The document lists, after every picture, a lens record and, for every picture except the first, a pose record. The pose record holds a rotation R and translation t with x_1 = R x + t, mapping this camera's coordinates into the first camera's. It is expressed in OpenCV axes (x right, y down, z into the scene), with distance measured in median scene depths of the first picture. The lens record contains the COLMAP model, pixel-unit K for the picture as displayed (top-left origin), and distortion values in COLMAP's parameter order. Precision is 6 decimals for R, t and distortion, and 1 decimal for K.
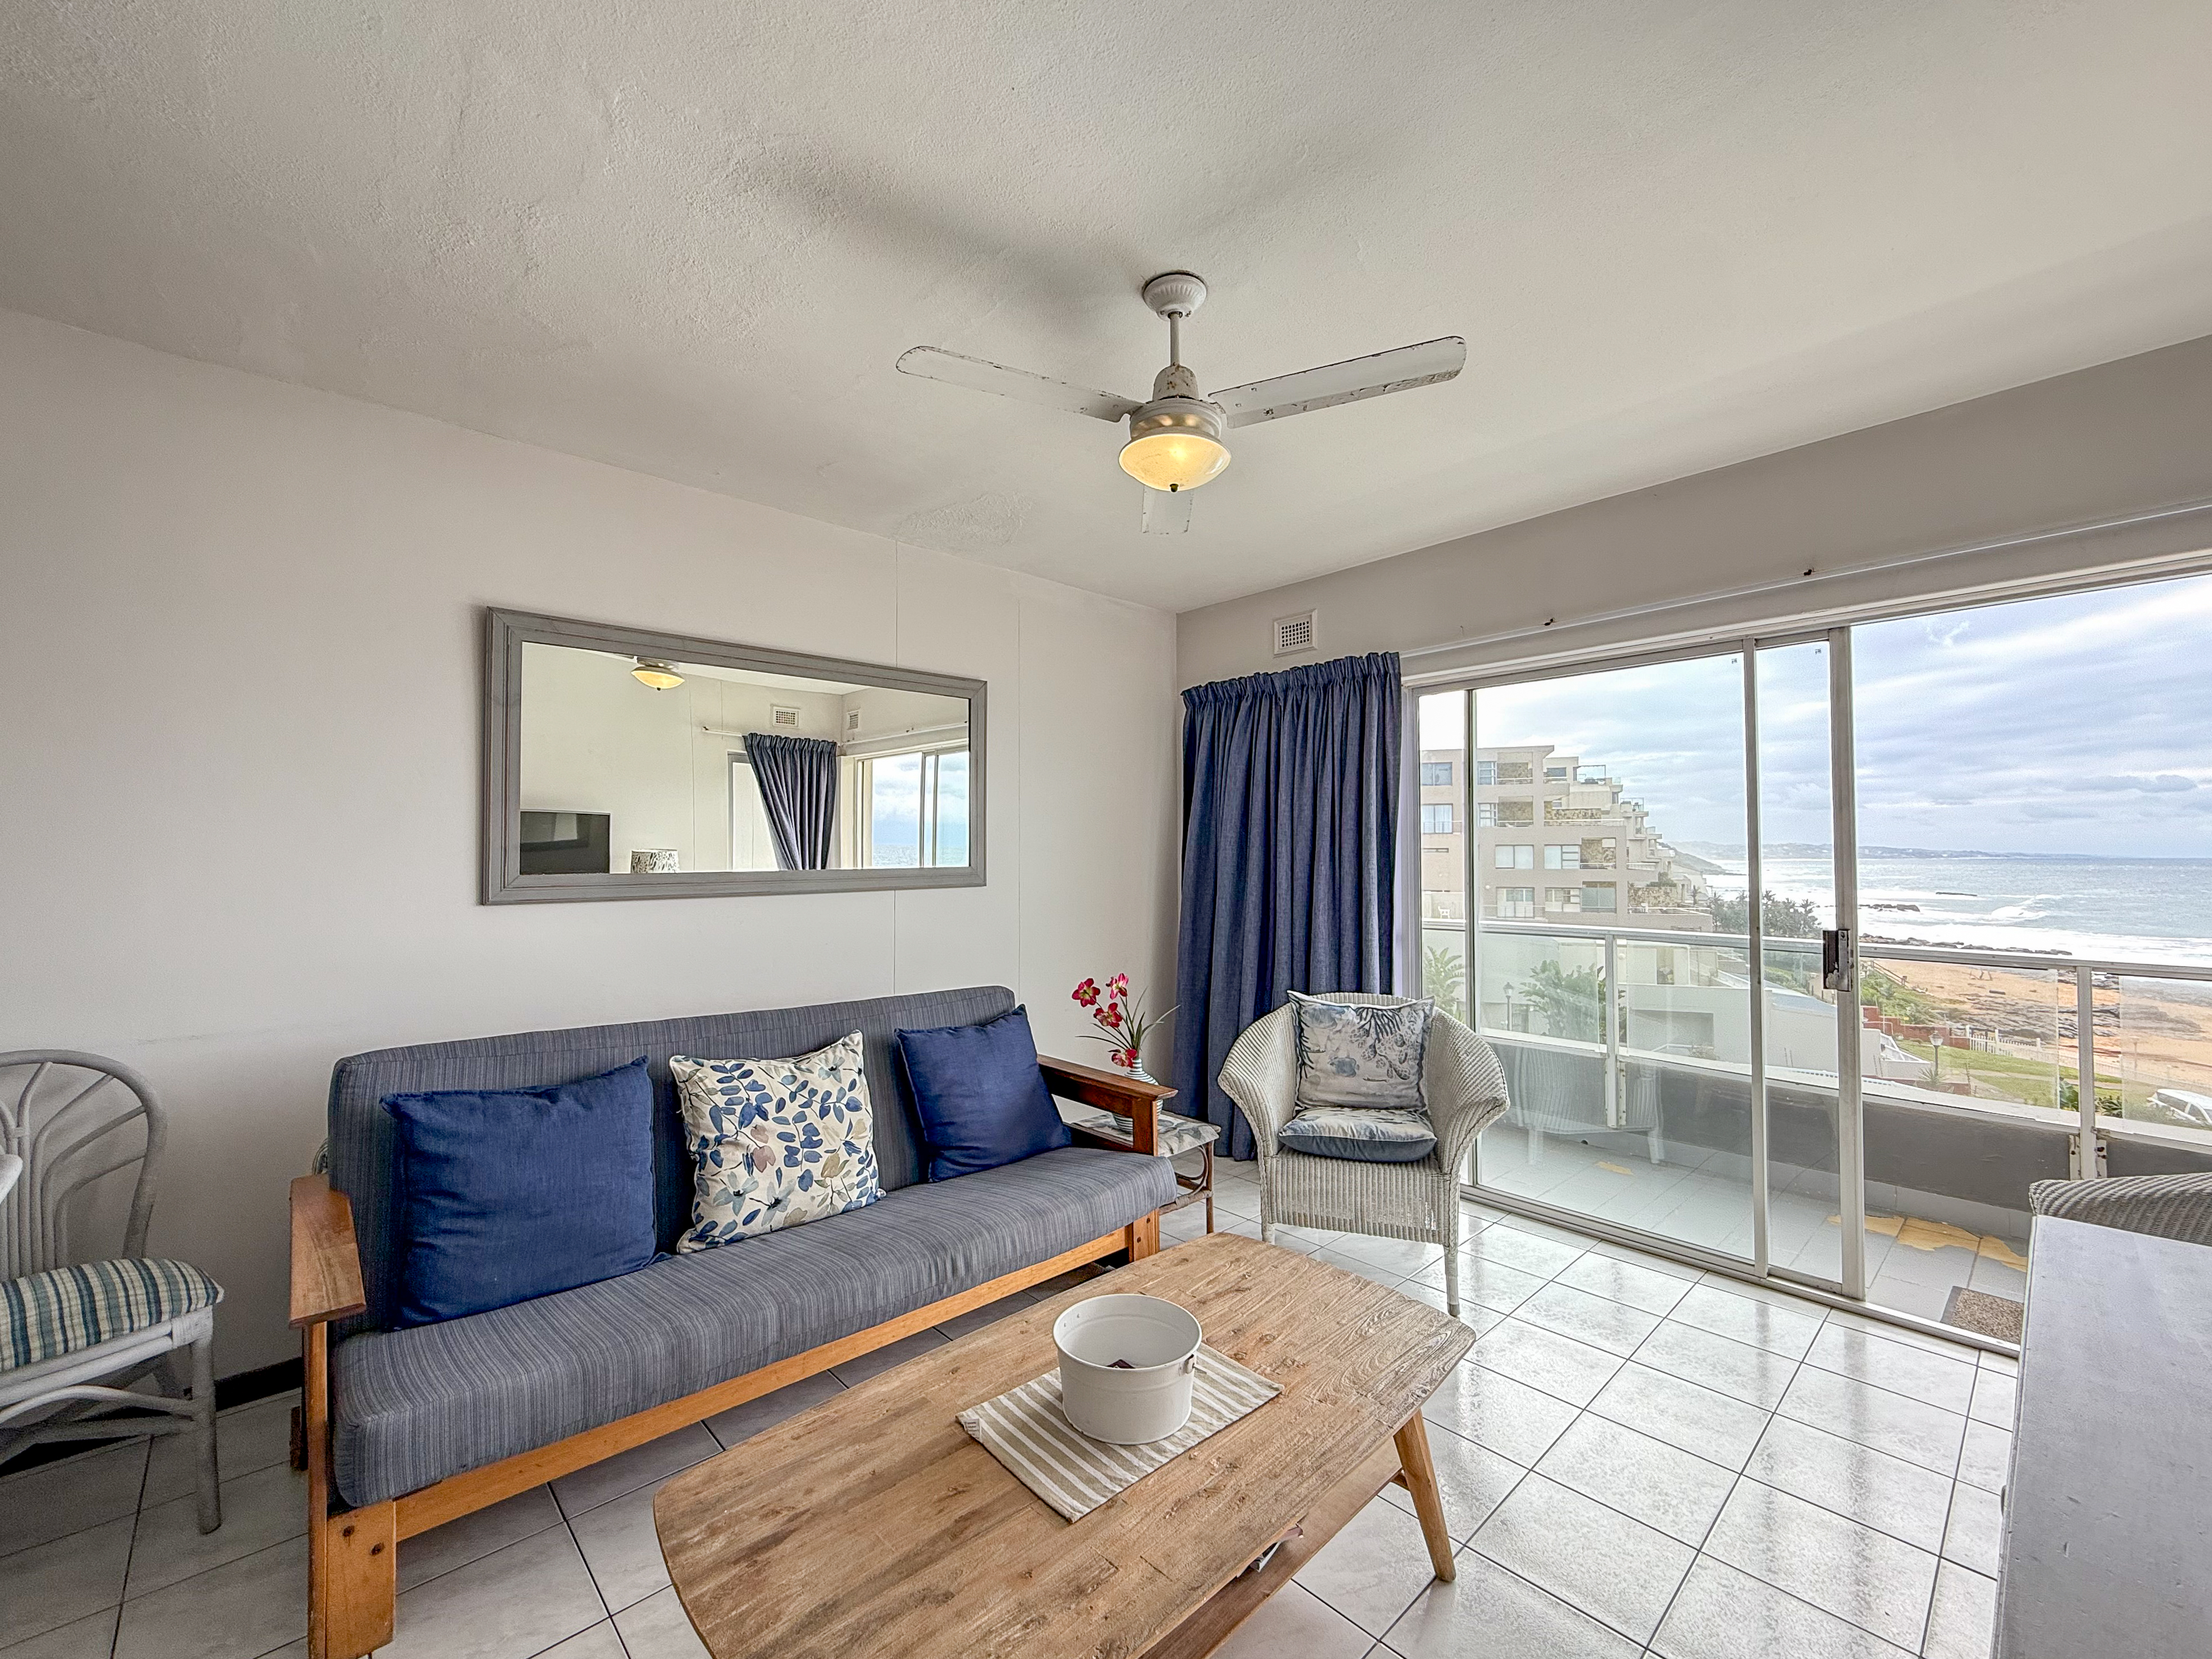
lens RADIAL K [[879.6, 0, 1096.9], [0, 879.6, 832.0], [0, 0, 1]] dist [-0.001611, -0.000174]
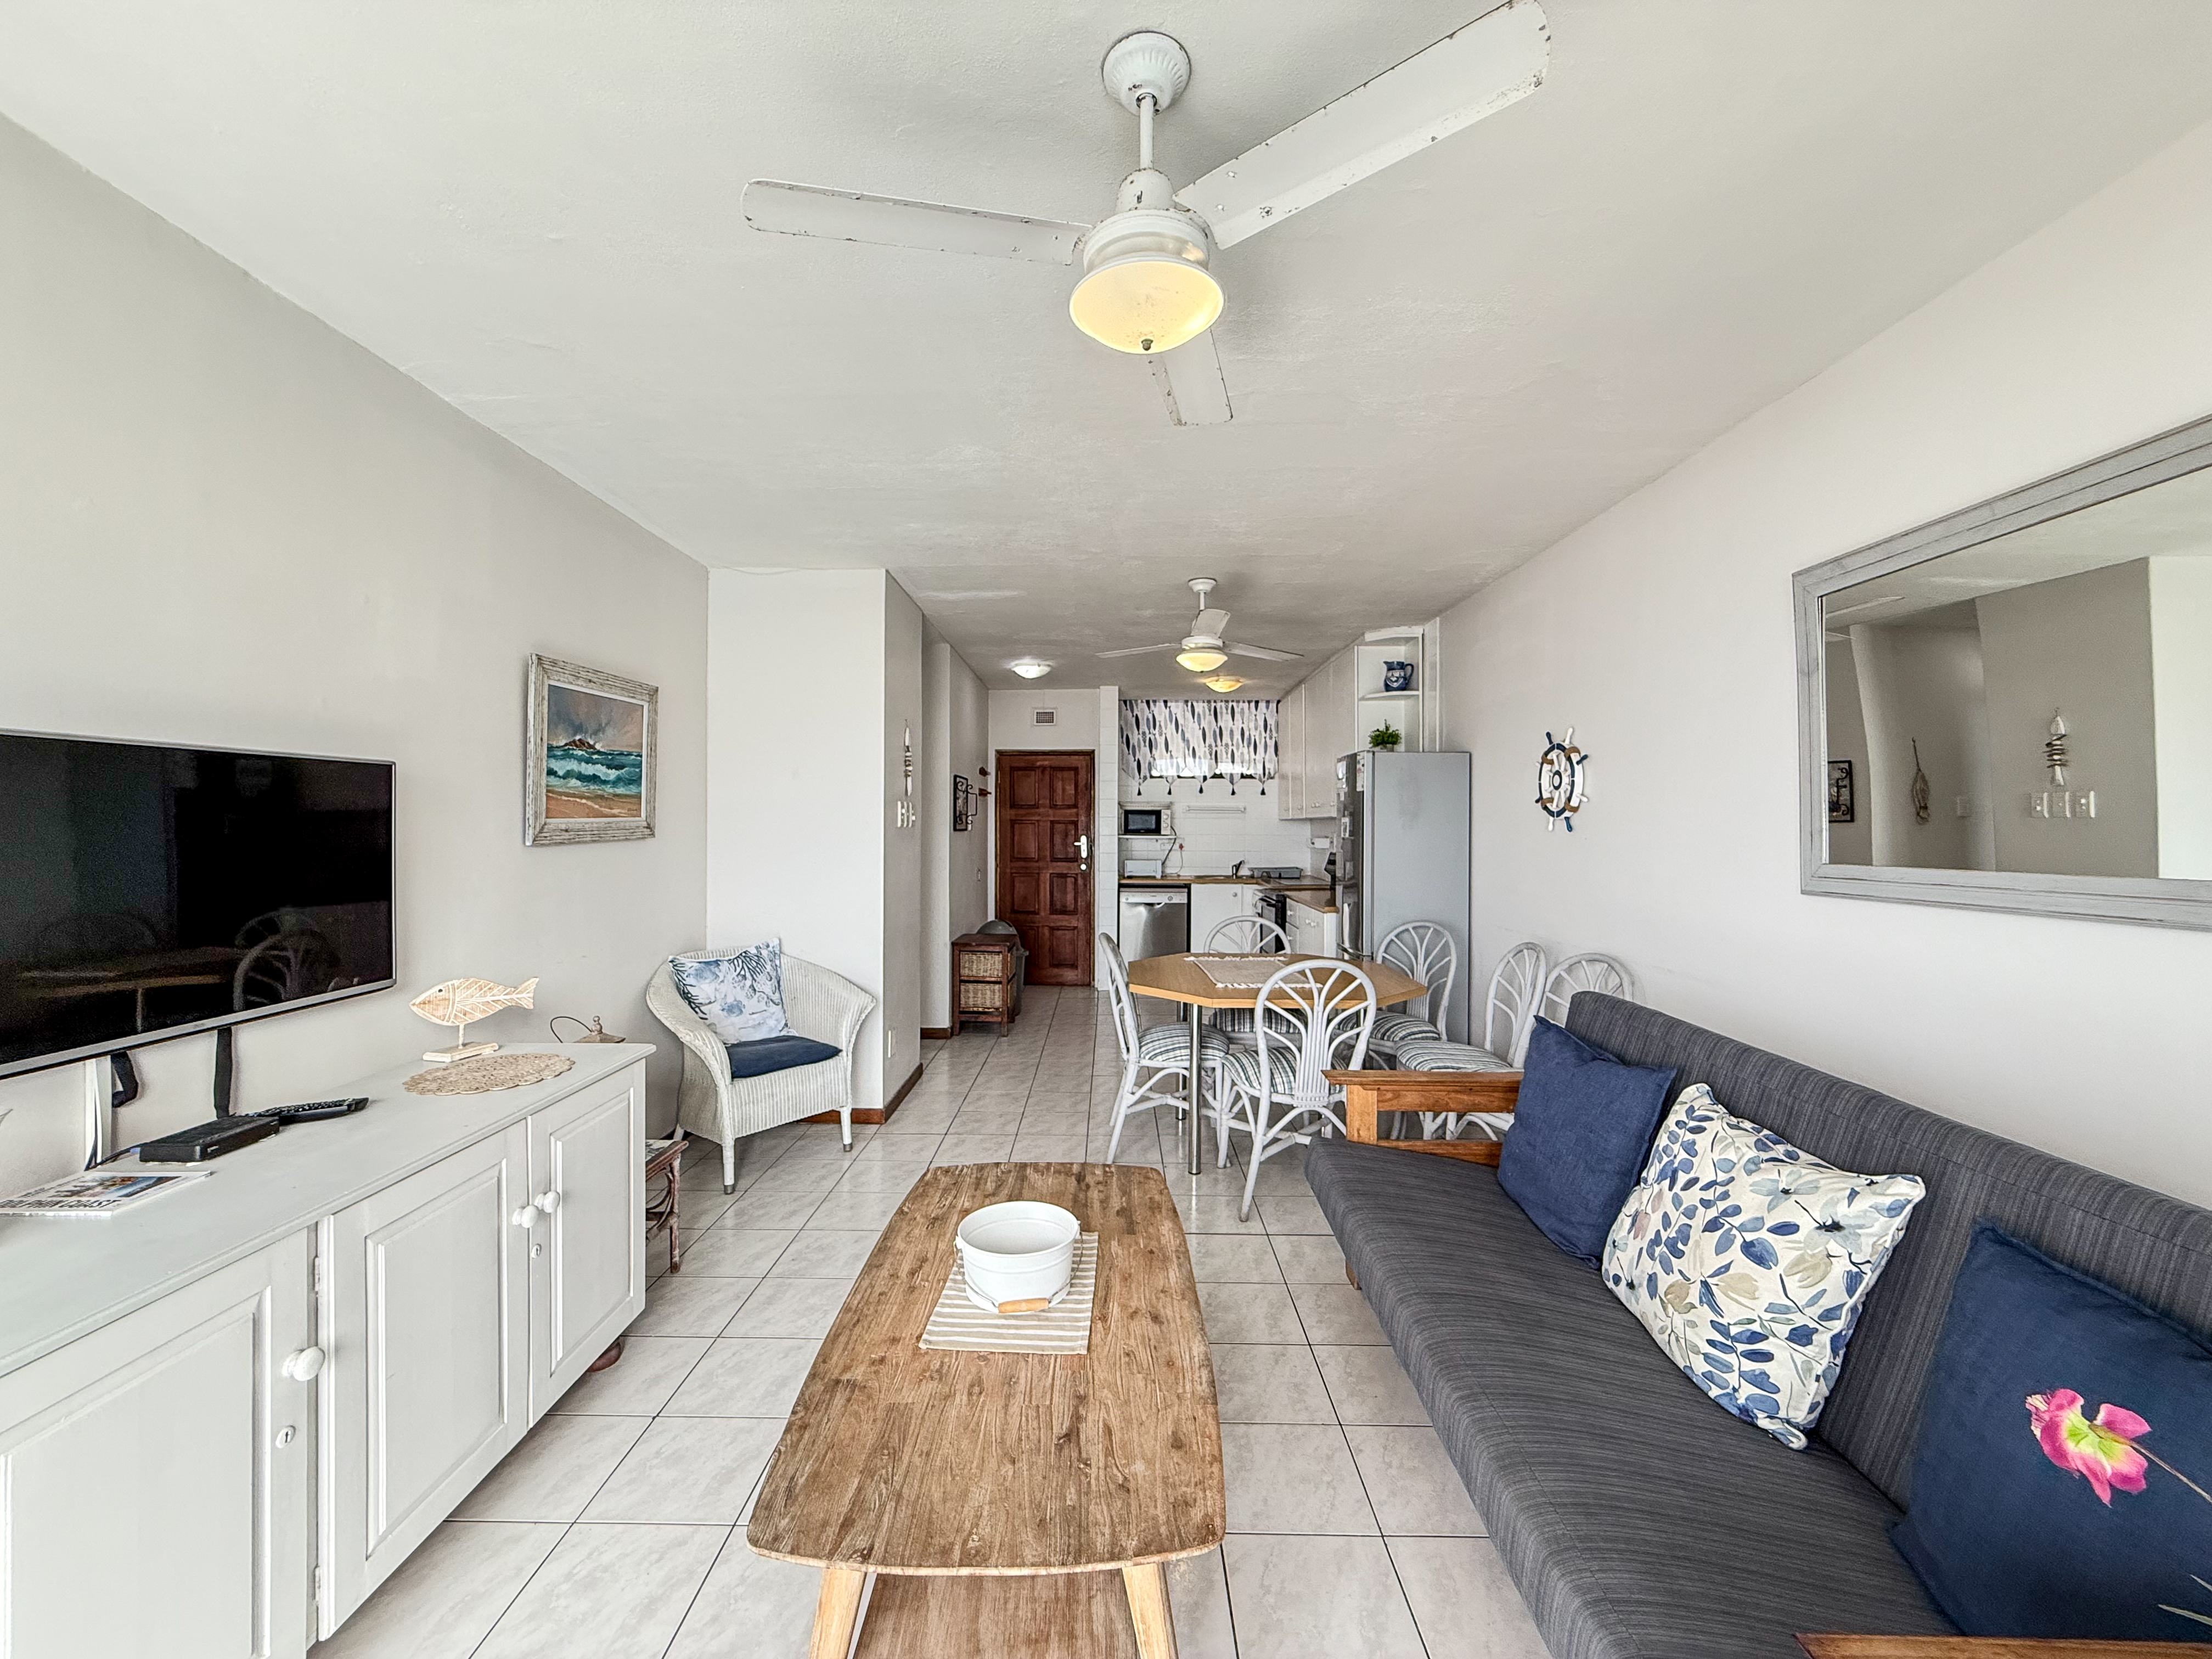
lens RADIAL K [[900.4, 0, 1140.2], [0, 900.4, 831.9], [0, 0, 1]] dist [0.000735, 0.000126]
pose [[-0.642314, 0.002114, -0.766439, 0.515889], [0.013635, 0.999869, -0.008669, 0.015326], [0.766320, -0.016019, -0.642259, 1.139211]]
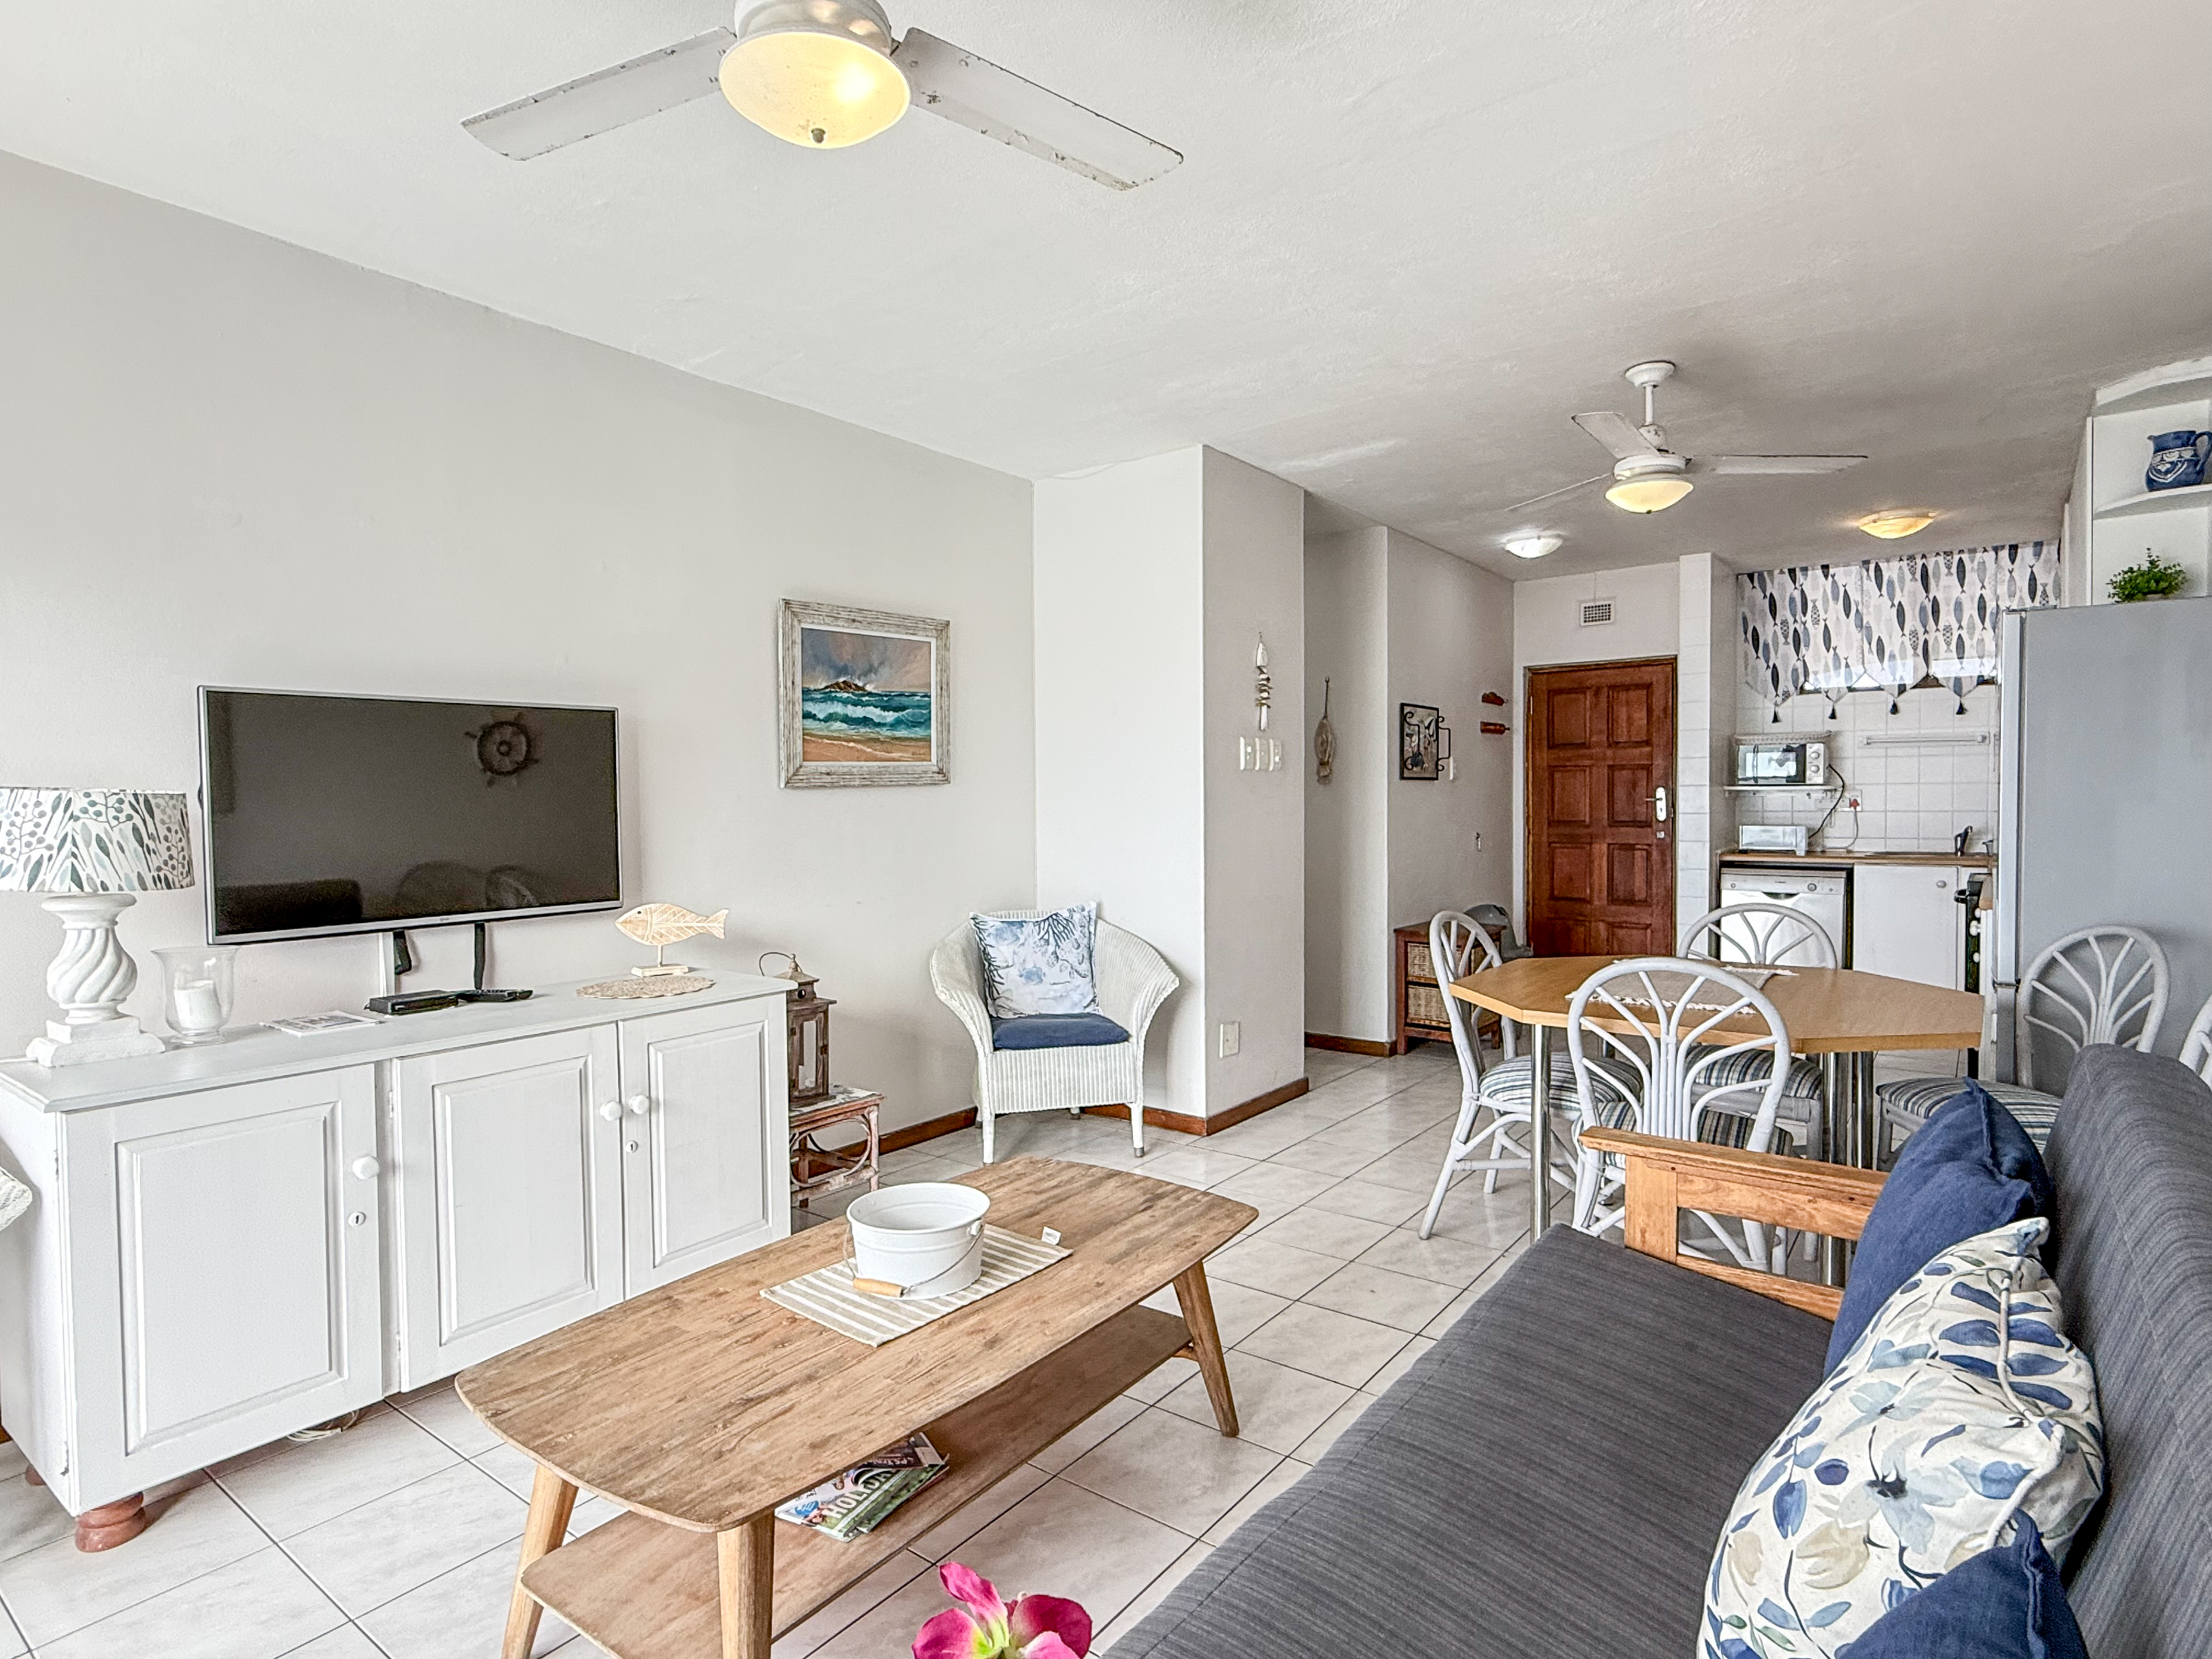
lens RADIAL K [[1218.9, 0, 1113.6], [0, 1218.9, 834.4], [0, 0, 1]] dist [-0.000418, 0.000153]
pose [[-0.976746, 0.016551, -0.213758, 0.067224], [0.015174, 0.999852, 0.008085, 0.065356], [0.213860, 0.004653, -0.976853, 1.440700]]
